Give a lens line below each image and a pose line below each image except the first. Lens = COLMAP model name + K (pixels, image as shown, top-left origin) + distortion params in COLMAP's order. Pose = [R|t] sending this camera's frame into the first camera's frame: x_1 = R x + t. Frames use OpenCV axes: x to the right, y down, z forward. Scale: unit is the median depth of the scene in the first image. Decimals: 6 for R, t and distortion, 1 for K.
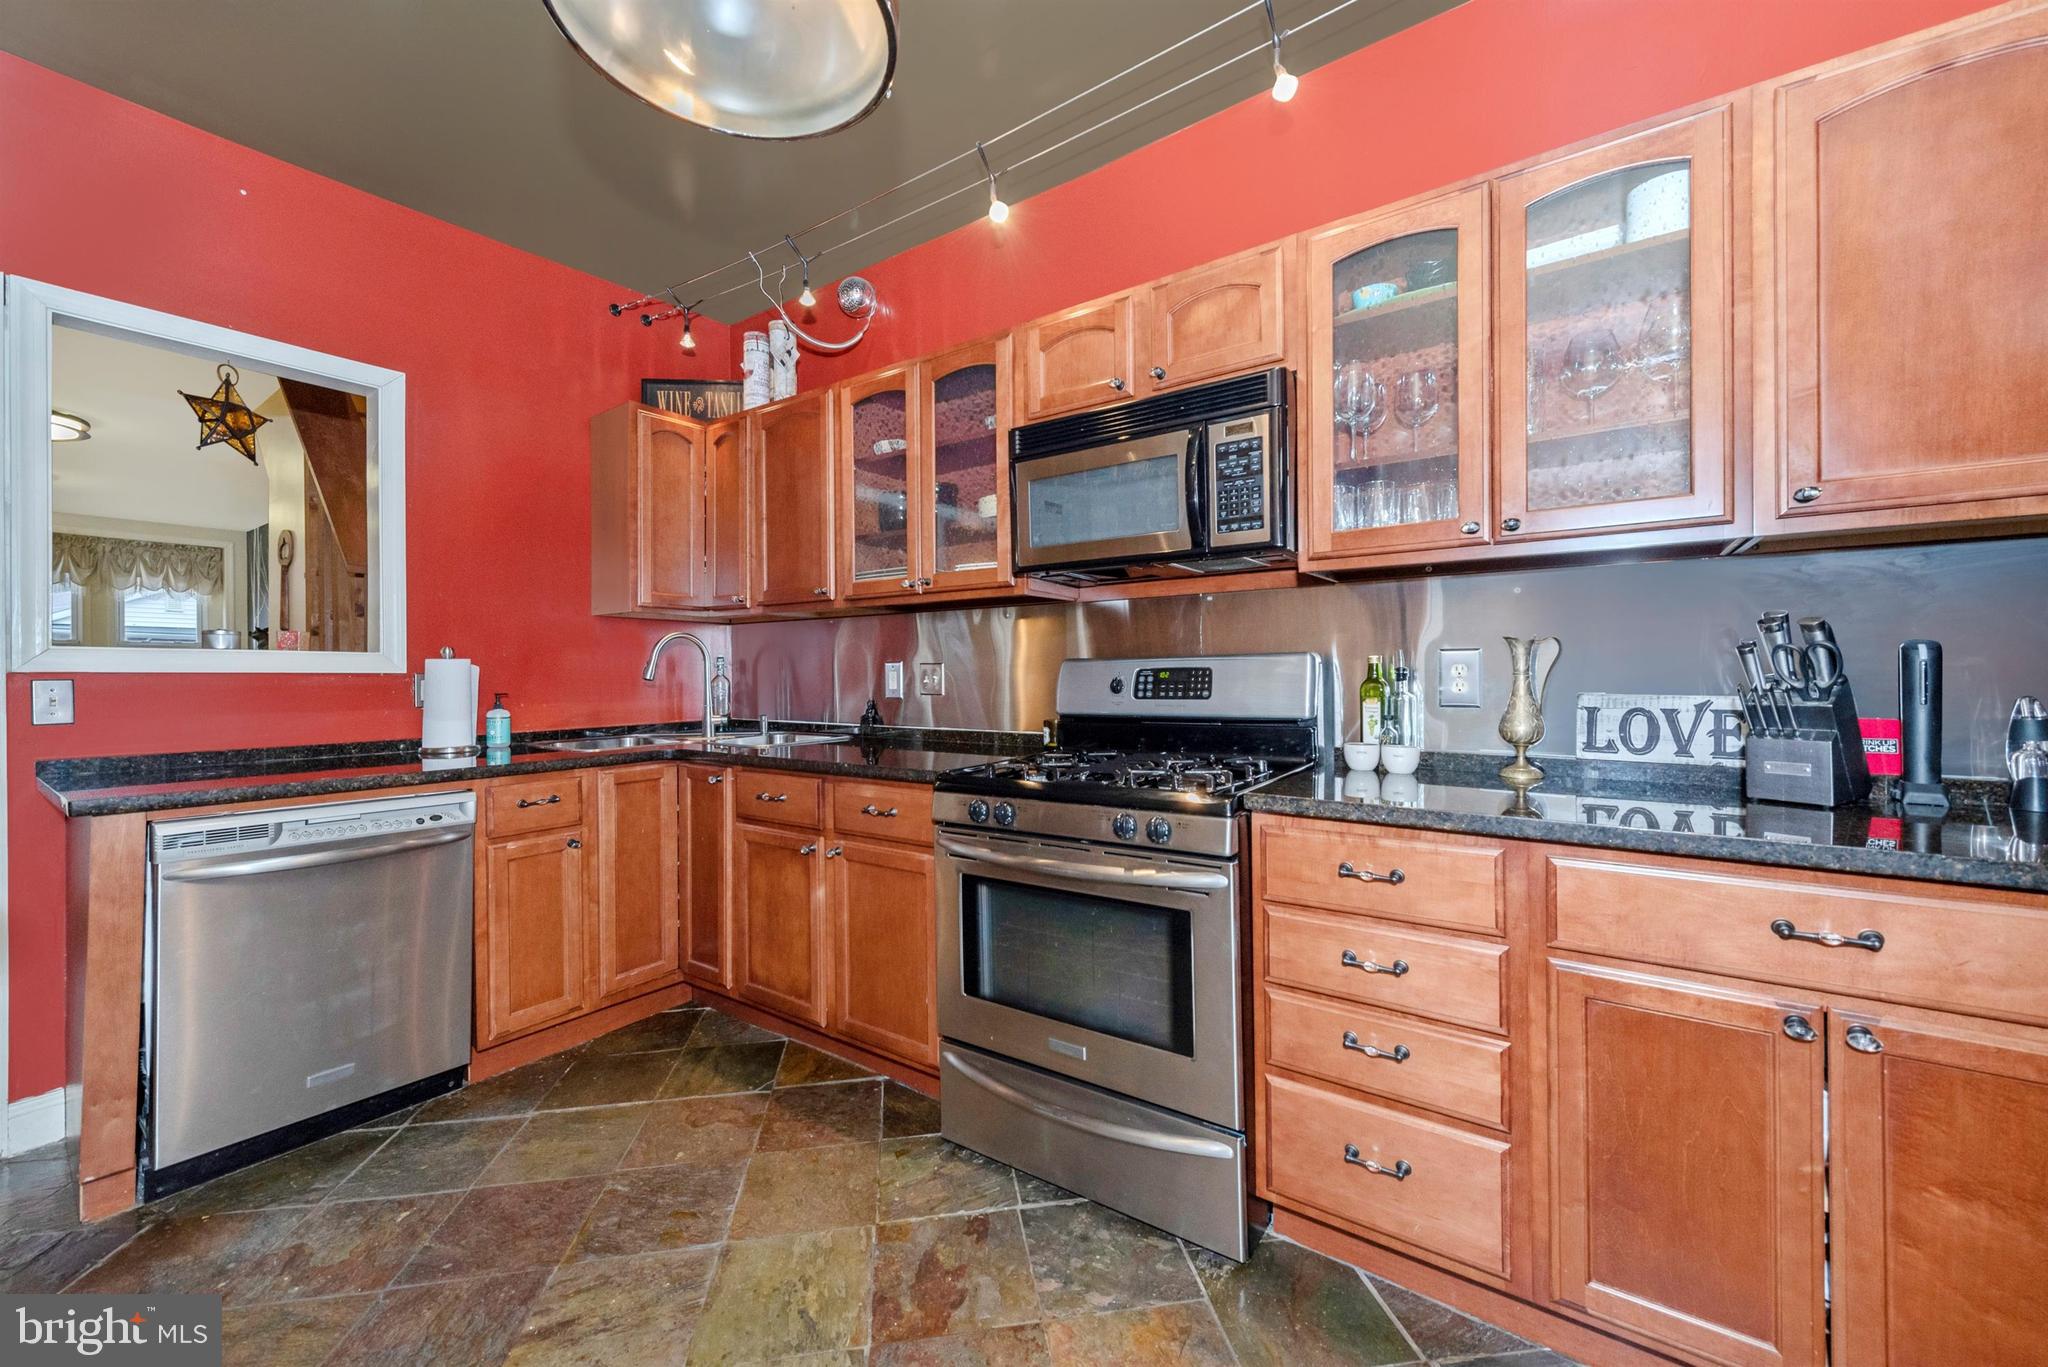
lens RADIAL K [[806.8, 0, 1017.2], [0, 806.8, 679.2], [0, 0, 1]] dist [0.013657, -0.003734]
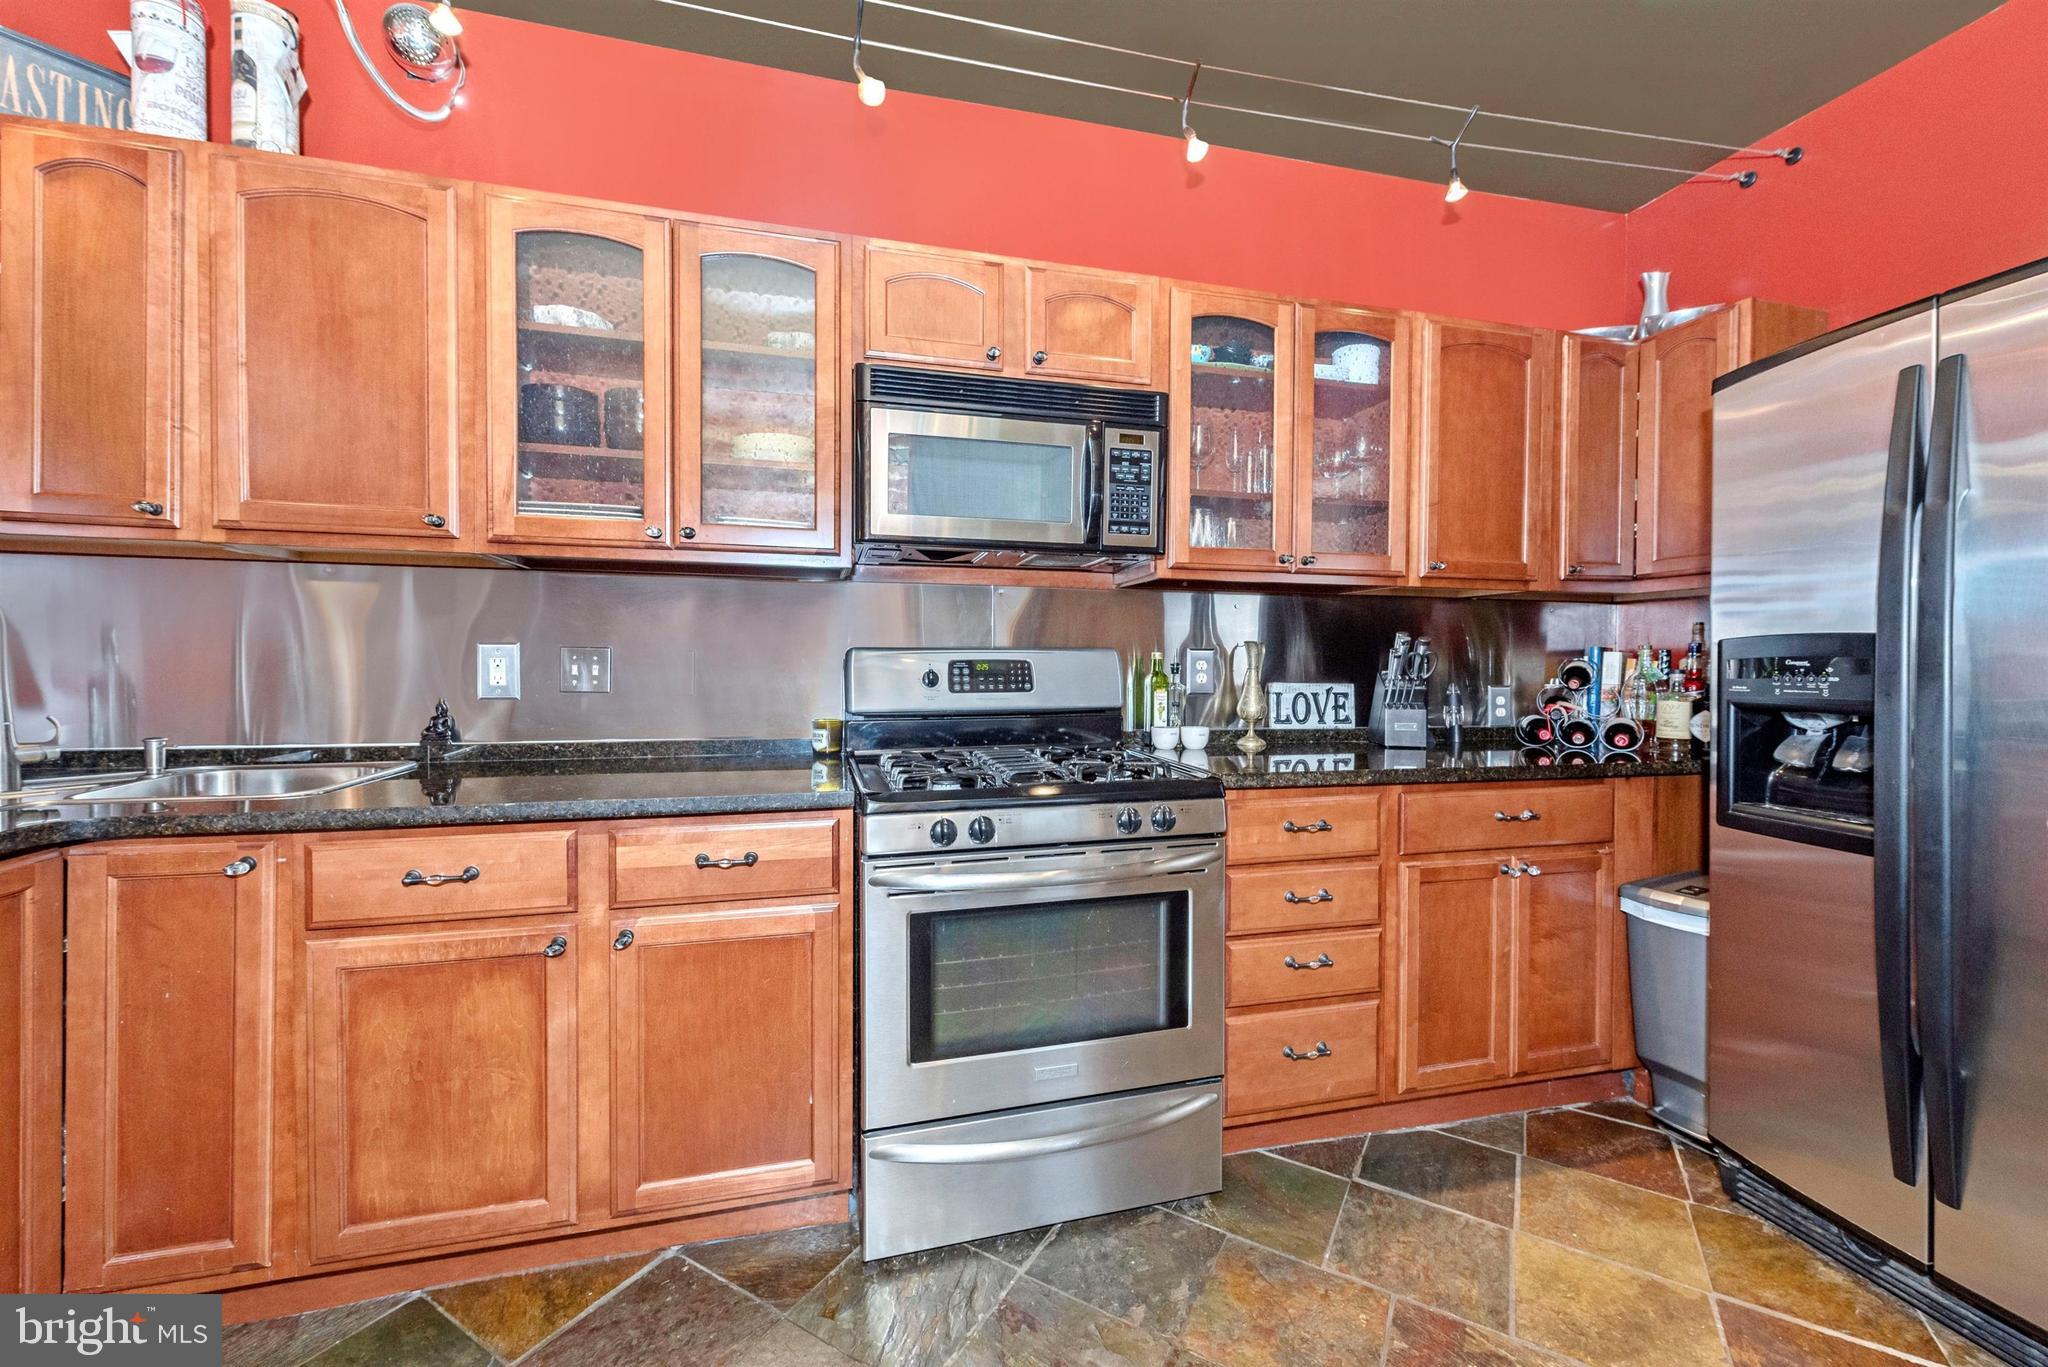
lens RADIAL K [[806.8, 0, 1011.9], [0, 806.8, 681.1], [0, 0, 1]] dist [0.013657, -0.003734]
pose [[0.634429, -0.004933, 0.772966, -0.653999], [-0.003191, 0.999954, 0.009000, 0.003160], [-0.772975, -0.008176, 0.634384, 0.437593]]
